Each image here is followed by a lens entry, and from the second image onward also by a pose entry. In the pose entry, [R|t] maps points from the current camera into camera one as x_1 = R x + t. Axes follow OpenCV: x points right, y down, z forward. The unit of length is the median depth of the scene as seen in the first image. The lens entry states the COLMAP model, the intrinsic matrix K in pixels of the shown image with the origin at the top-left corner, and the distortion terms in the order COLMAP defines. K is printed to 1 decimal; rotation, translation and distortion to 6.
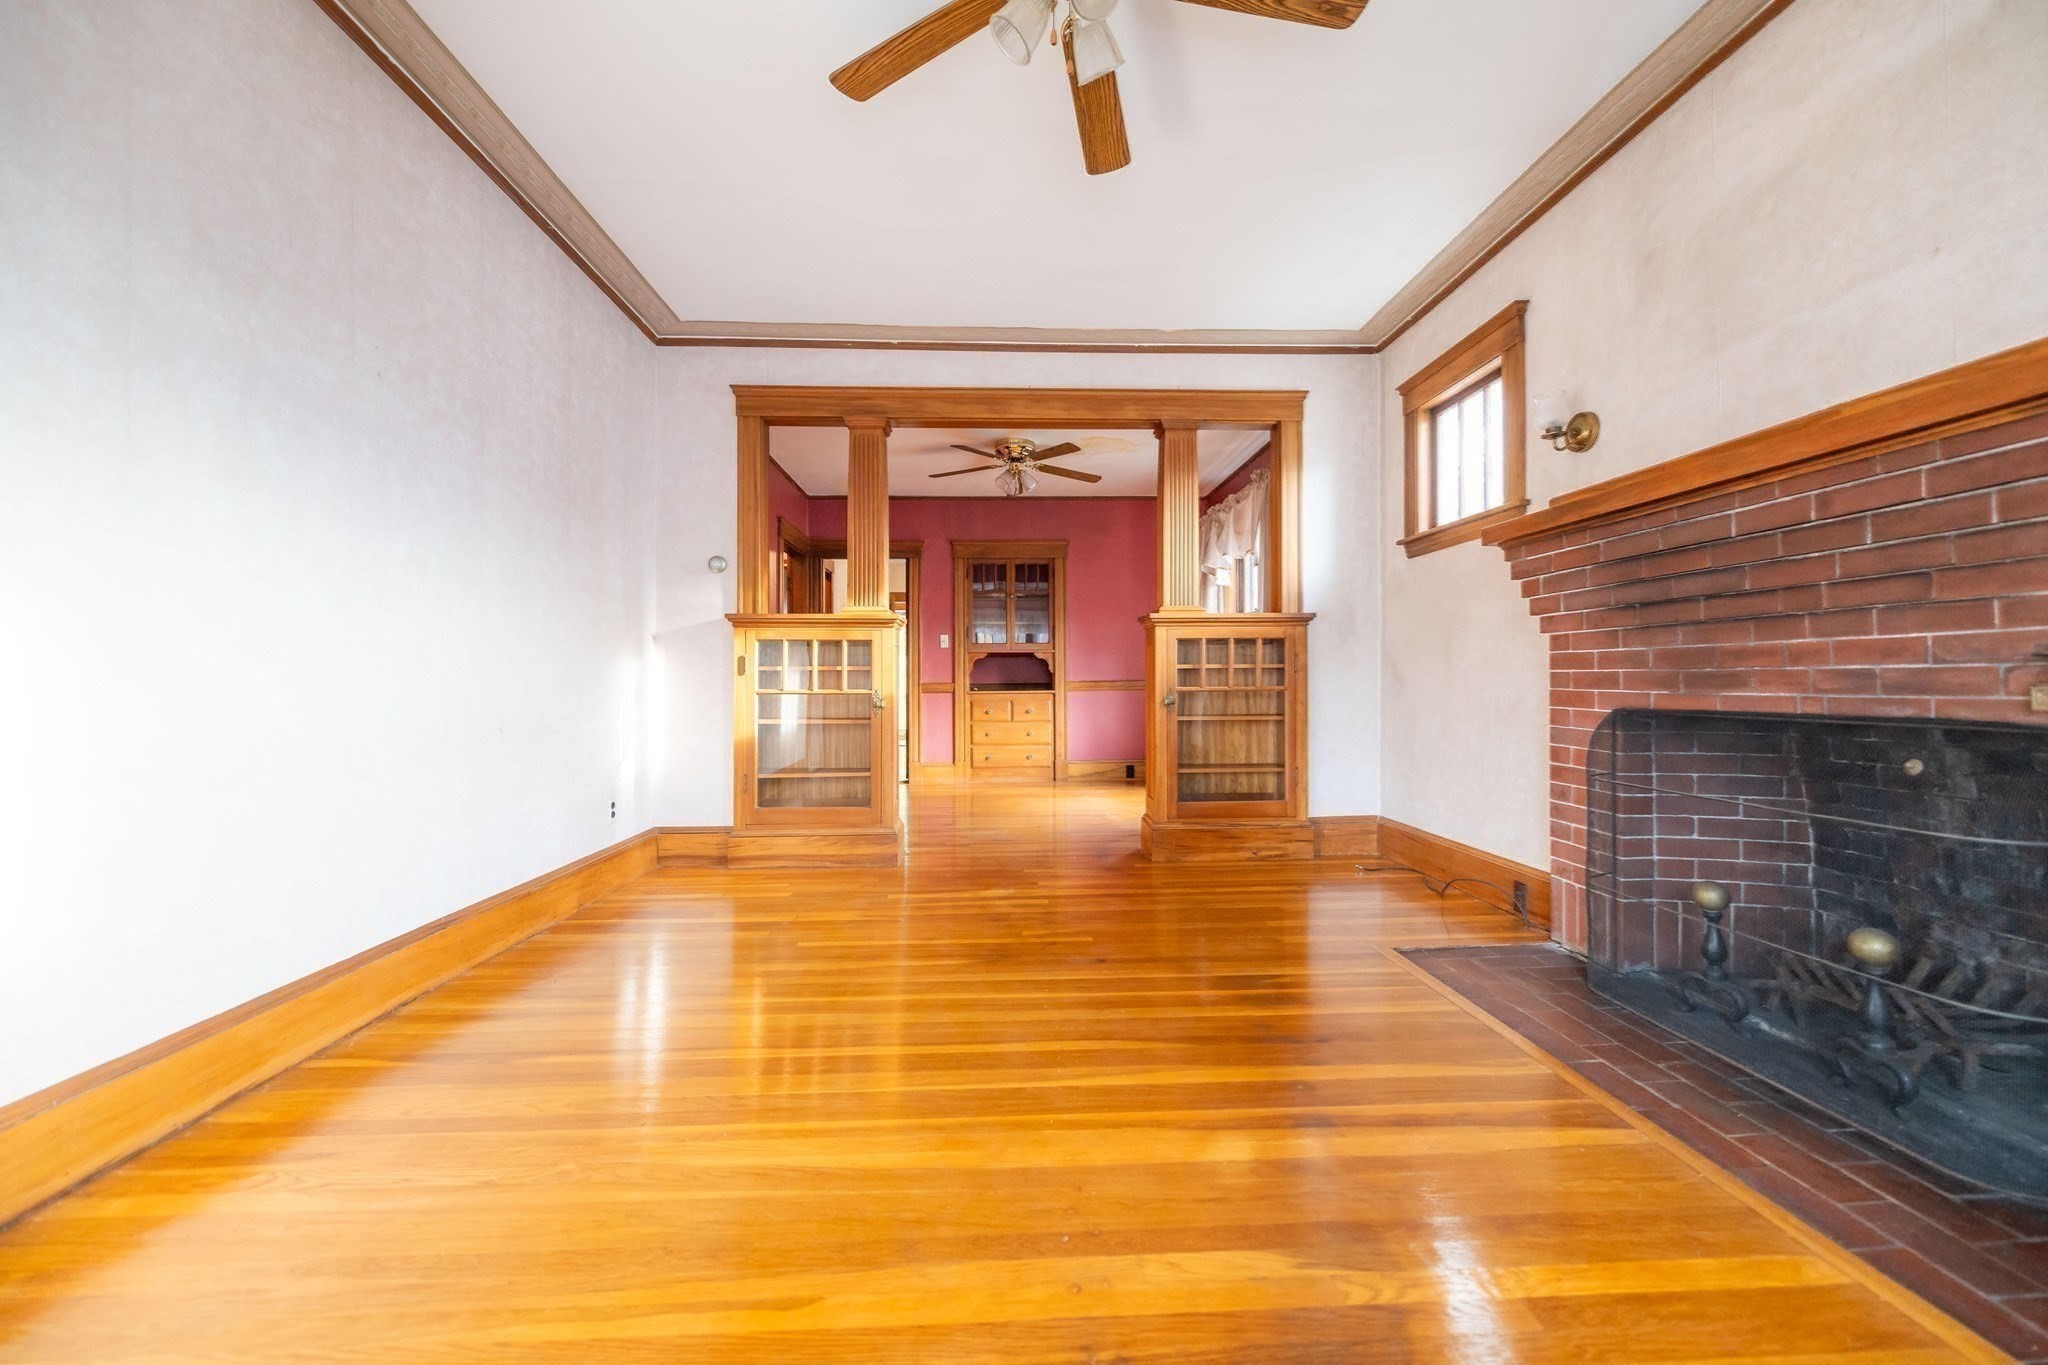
lens RADIAL K [[804.0, 0, 1024.4], [0, 804.0, 674.9], [0, 0, 1]] dist [-0.000521, -0.000386]
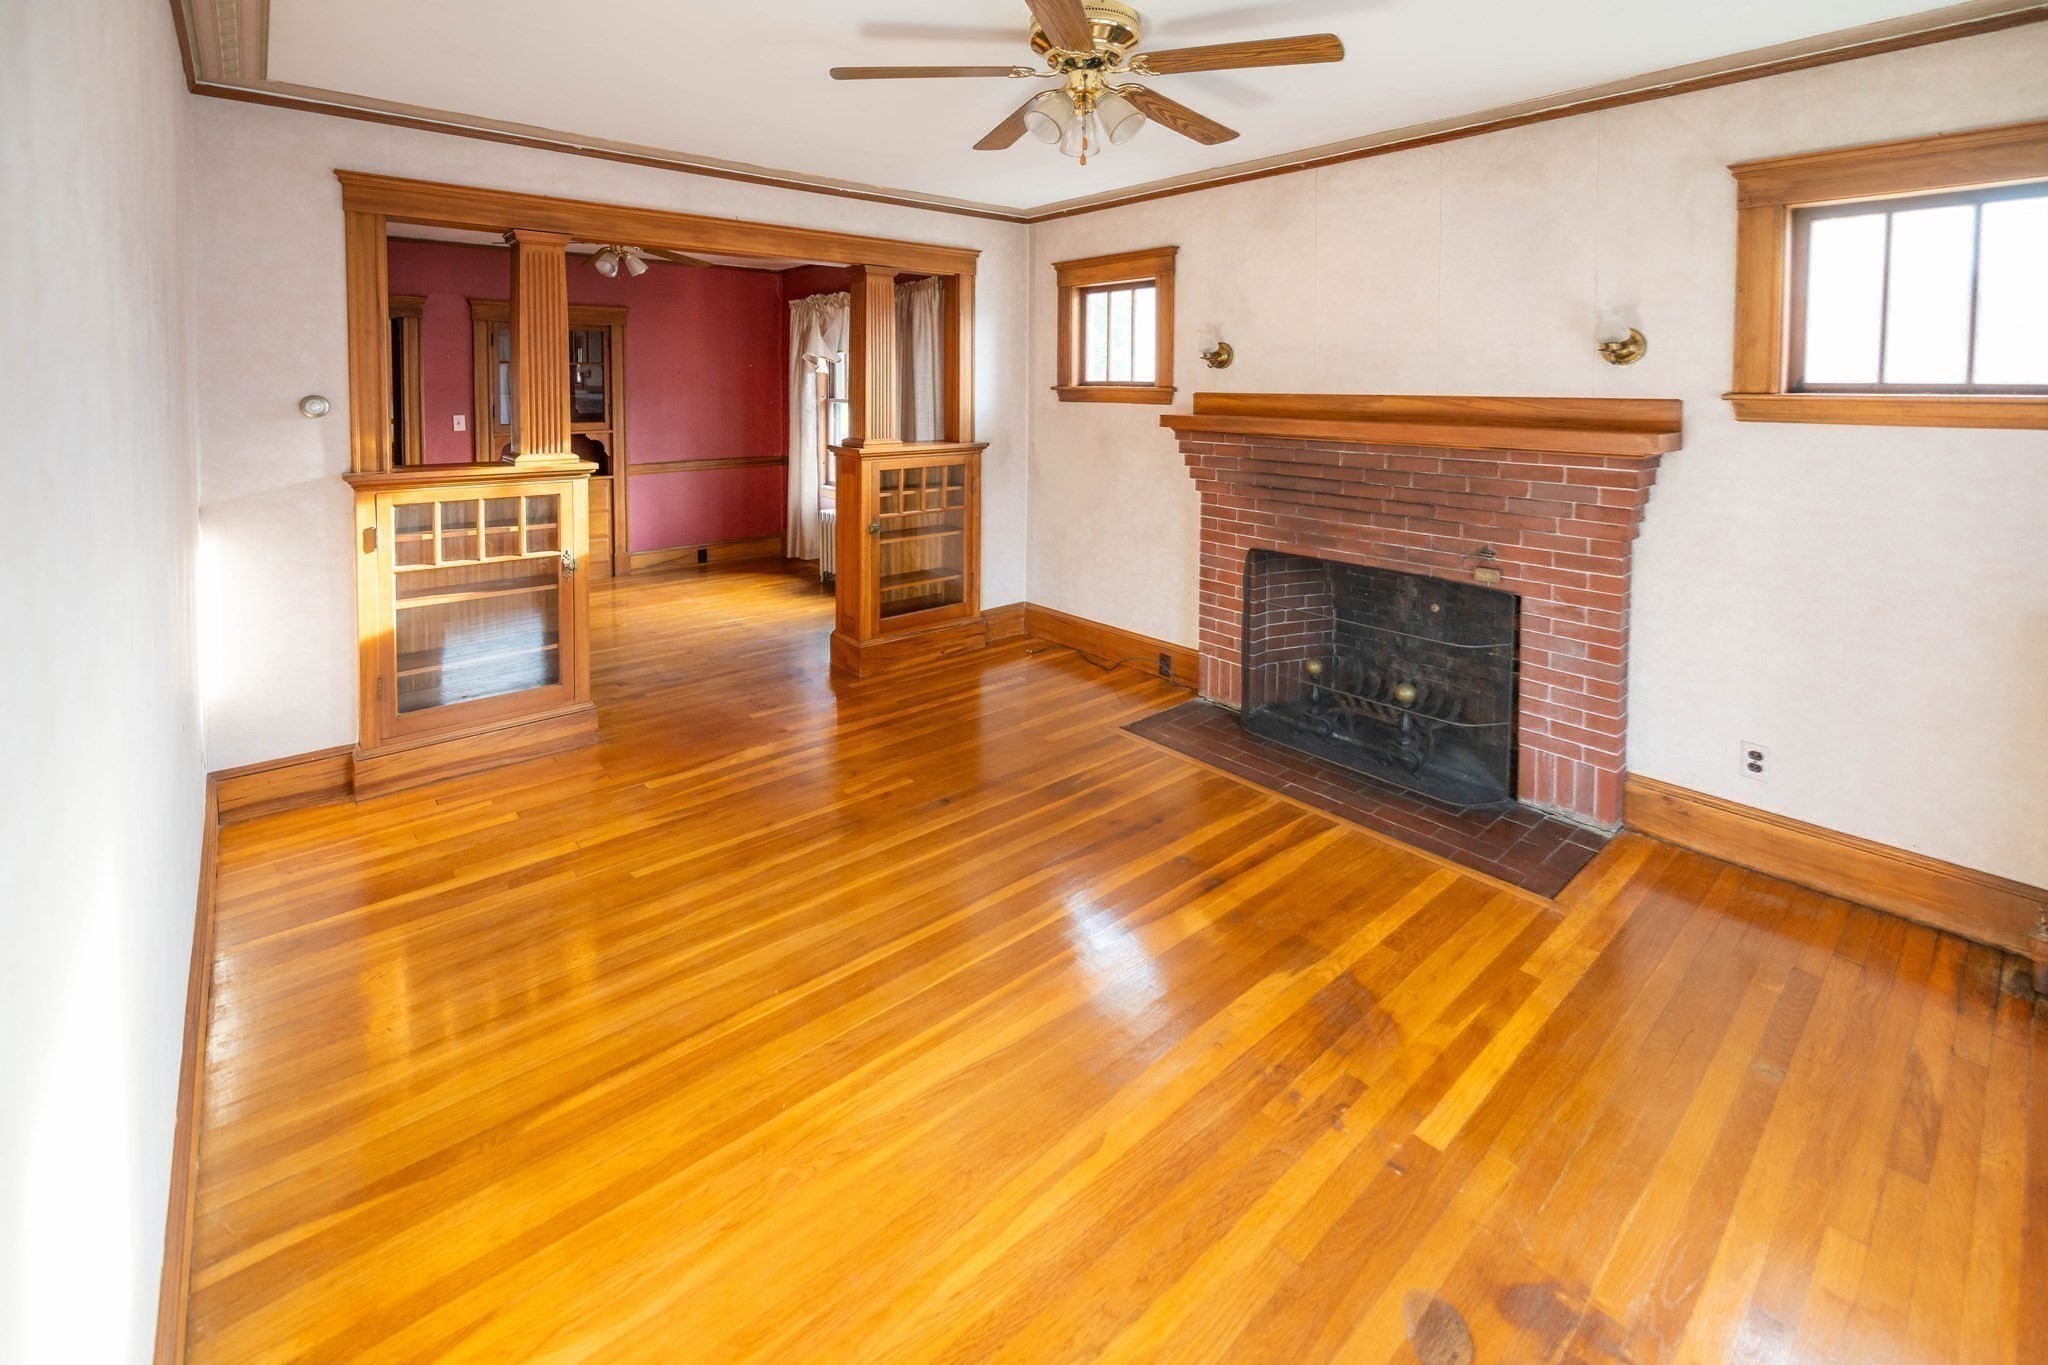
lens RADIAL K [[865.5, 0, 1001.3], [0, 865.5, 430.4], [0, 0, 1]] dist [0.001698, -0.000474]
pose [[0.802895, -0.041956, 0.594642, -0.562574], [0.008392, 0.998217, 0.059100, -0.254906], [-0.596062, -0.042461, 0.801815, -0.037032]]
